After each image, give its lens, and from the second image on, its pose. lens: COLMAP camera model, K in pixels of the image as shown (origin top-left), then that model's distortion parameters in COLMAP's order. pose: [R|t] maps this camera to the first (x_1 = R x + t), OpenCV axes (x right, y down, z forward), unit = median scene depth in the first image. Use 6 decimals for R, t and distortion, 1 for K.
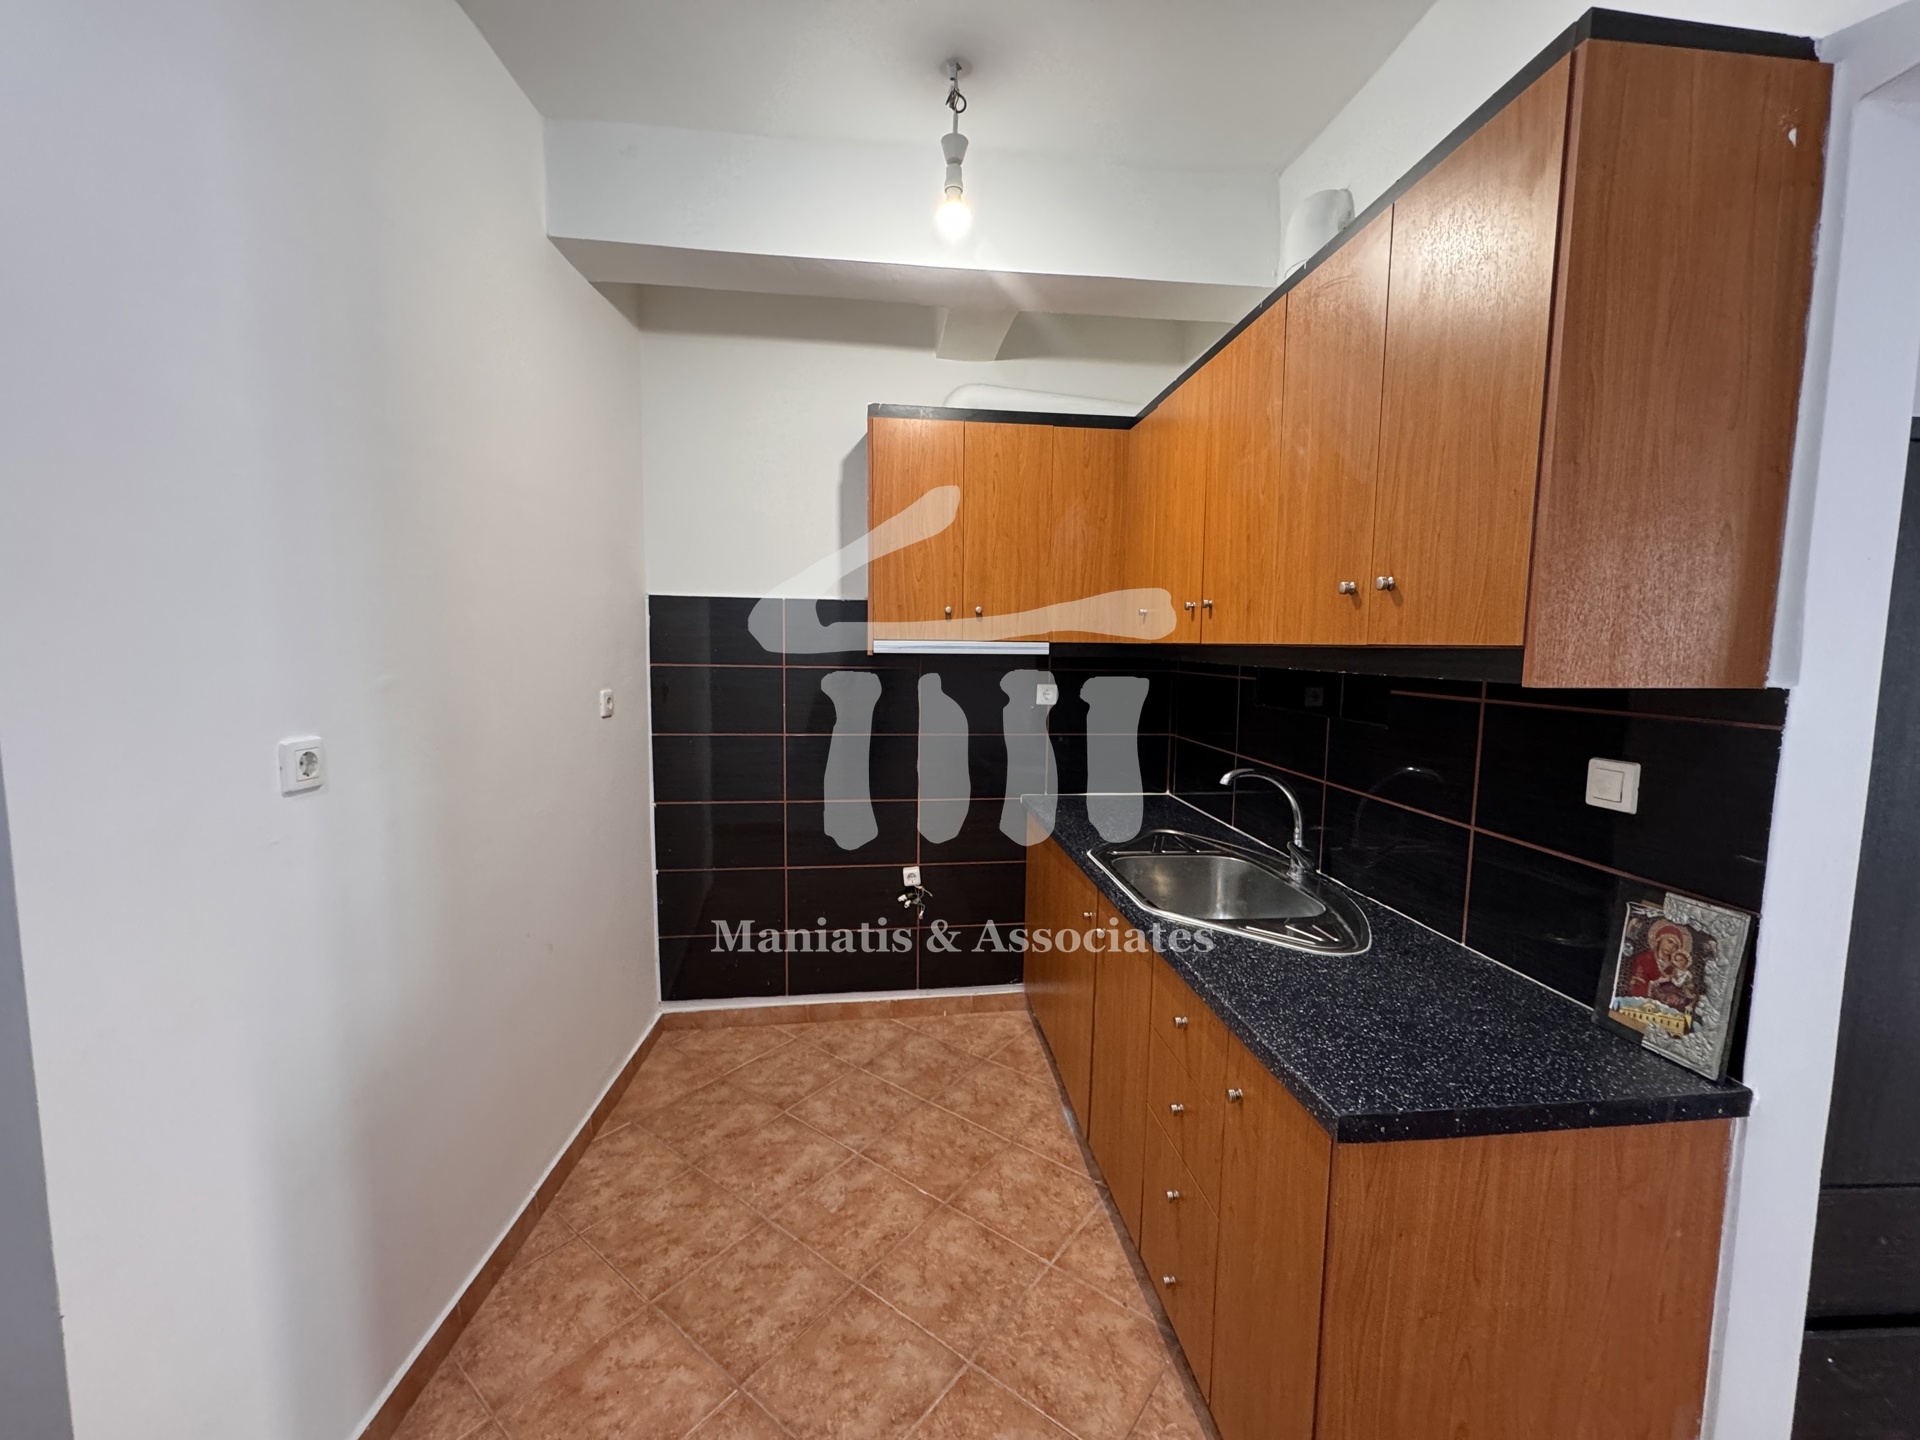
lens RADIAL K [[762.7, 0, 960.0], [0, 762.7, 720.0], [0, 0, 1]] dist [-0.000409, 0.000204]
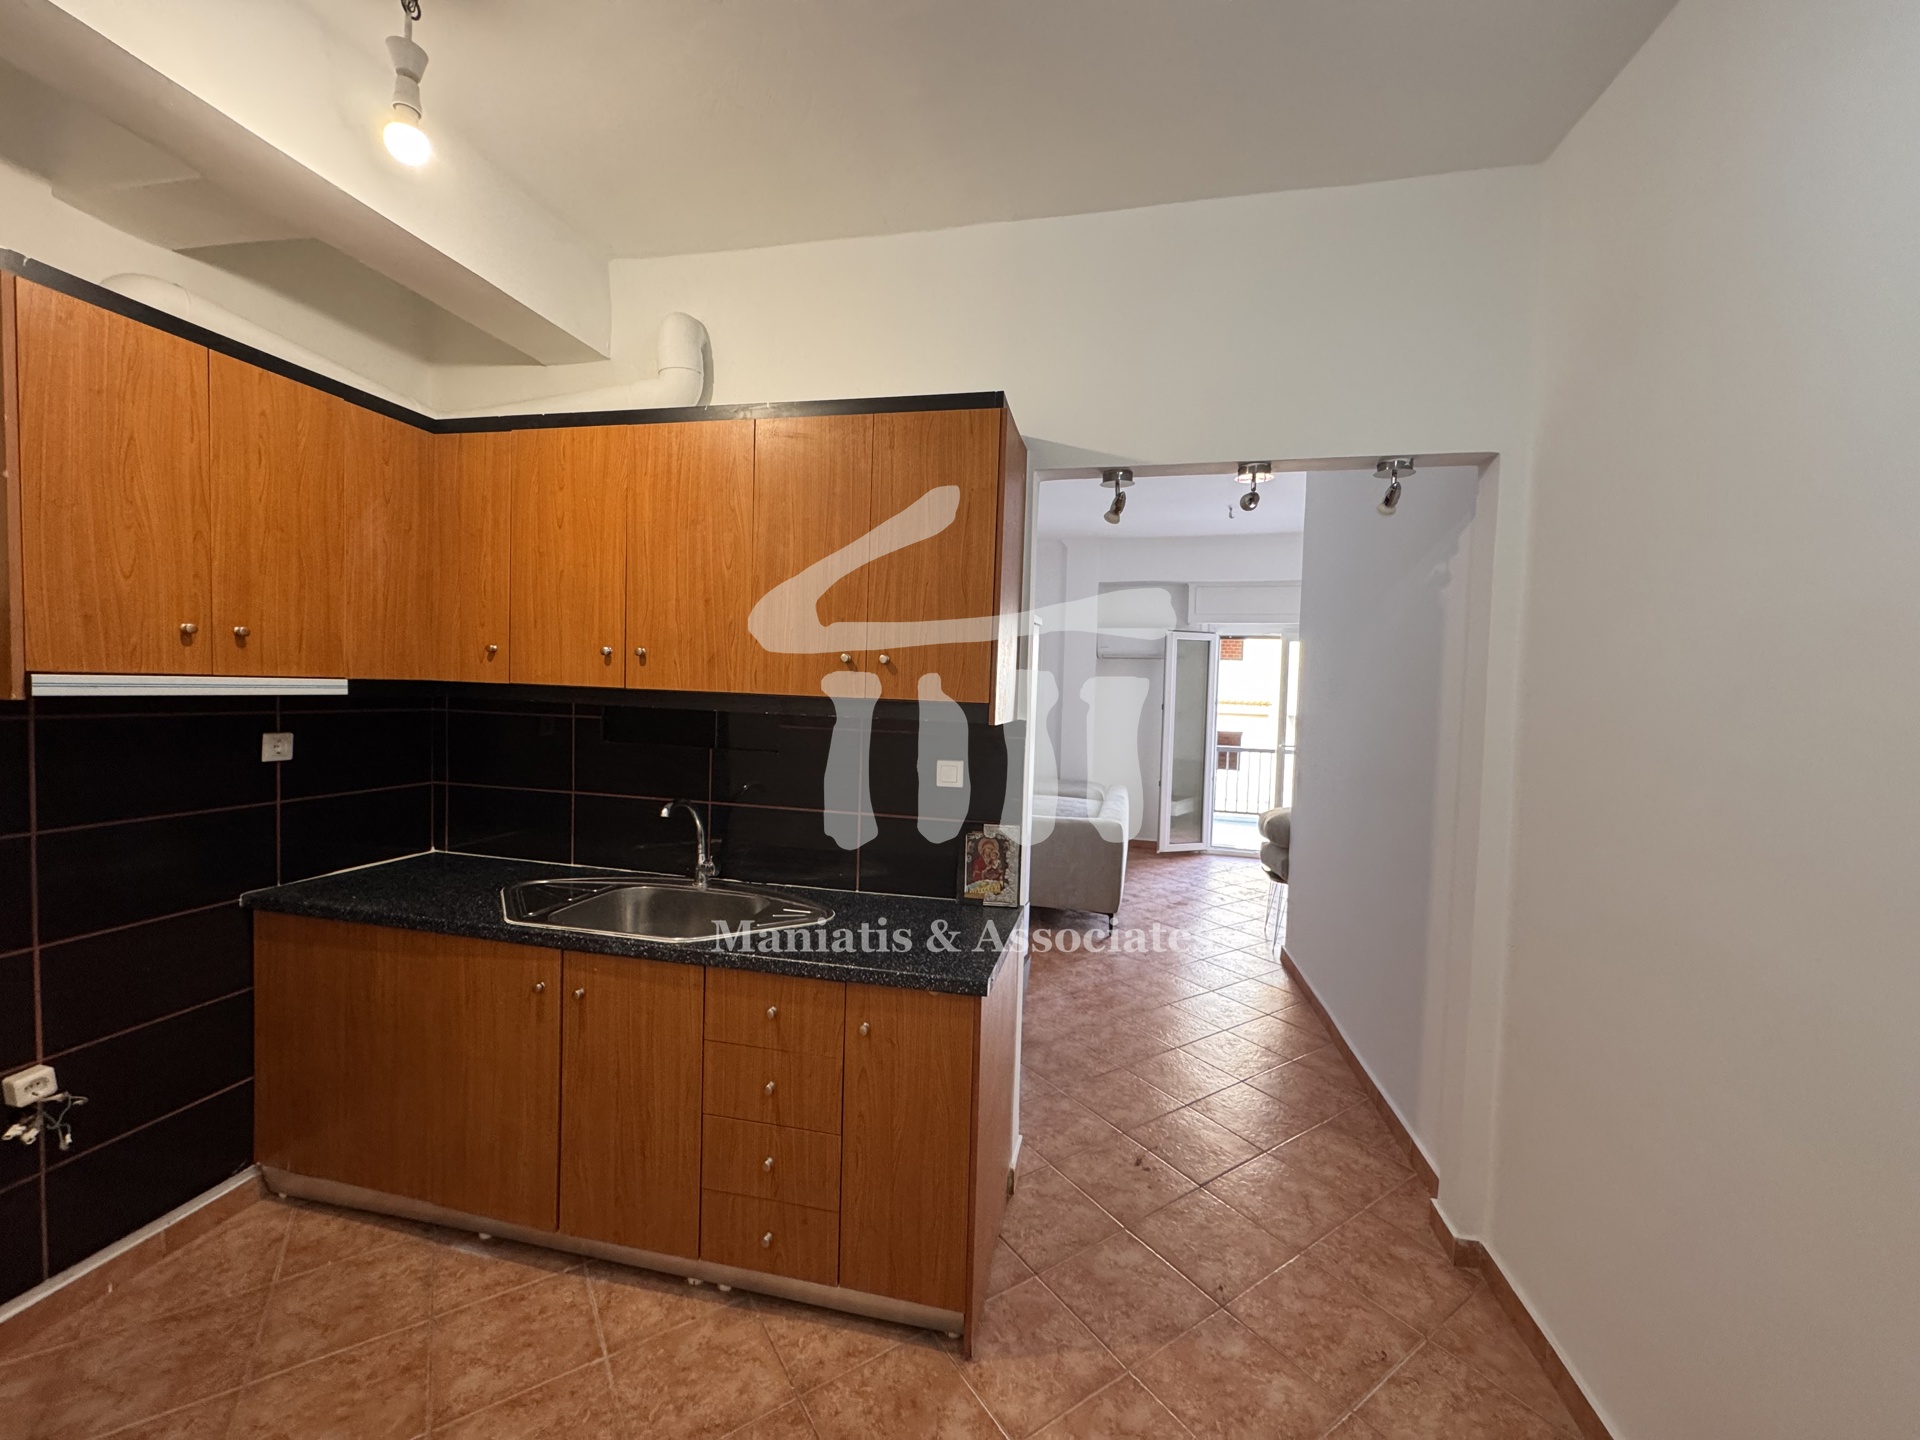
lens RADIAL K [[762.7, 0, 960.0], [0, 762.7, 720.0], [0, 0, 1]] dist [-0.000409, 0.000204]
pose [[0.324566, -0.040398, 0.945000, -0.579444], [0.063162, 0.997783, 0.020961, -0.054003], [-0.943752, 0.052885, 0.326398, 0.243345]]
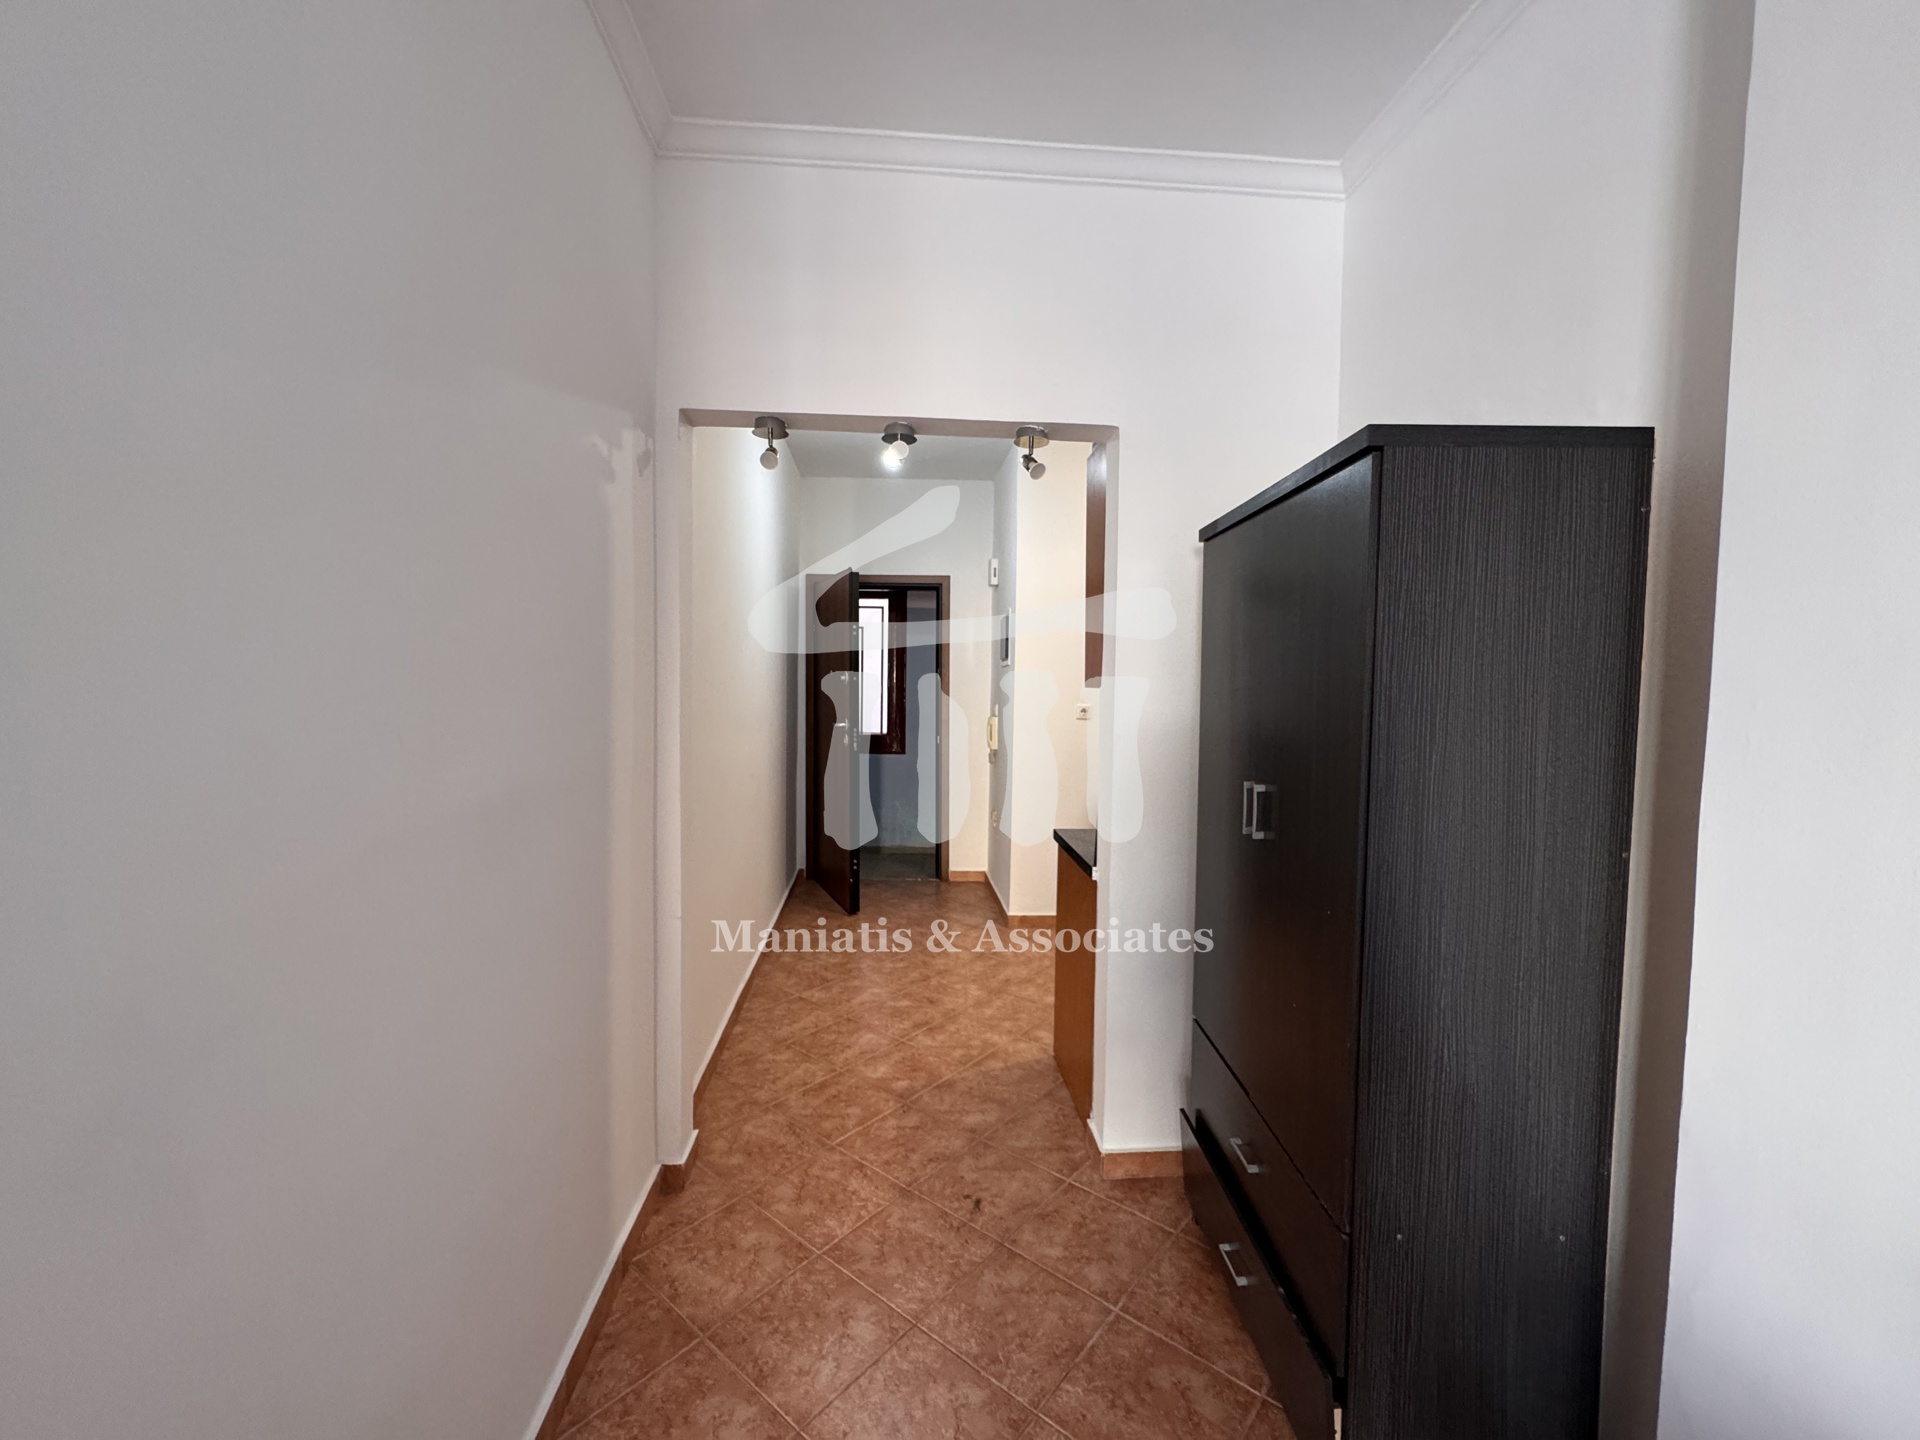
lens RADIAL K [[766.4, 0, 960.0], [0, 766.4, 720.0], [0, 0, 1]] dist [-0.002080, 0.000265]
pose [[-0.039359, 0.044107, -0.998251, 1.822244], [-0.107648, 0.993024, 0.048120, -0.005237], [0.993410, 0.109353, -0.034337, 0.357898]]
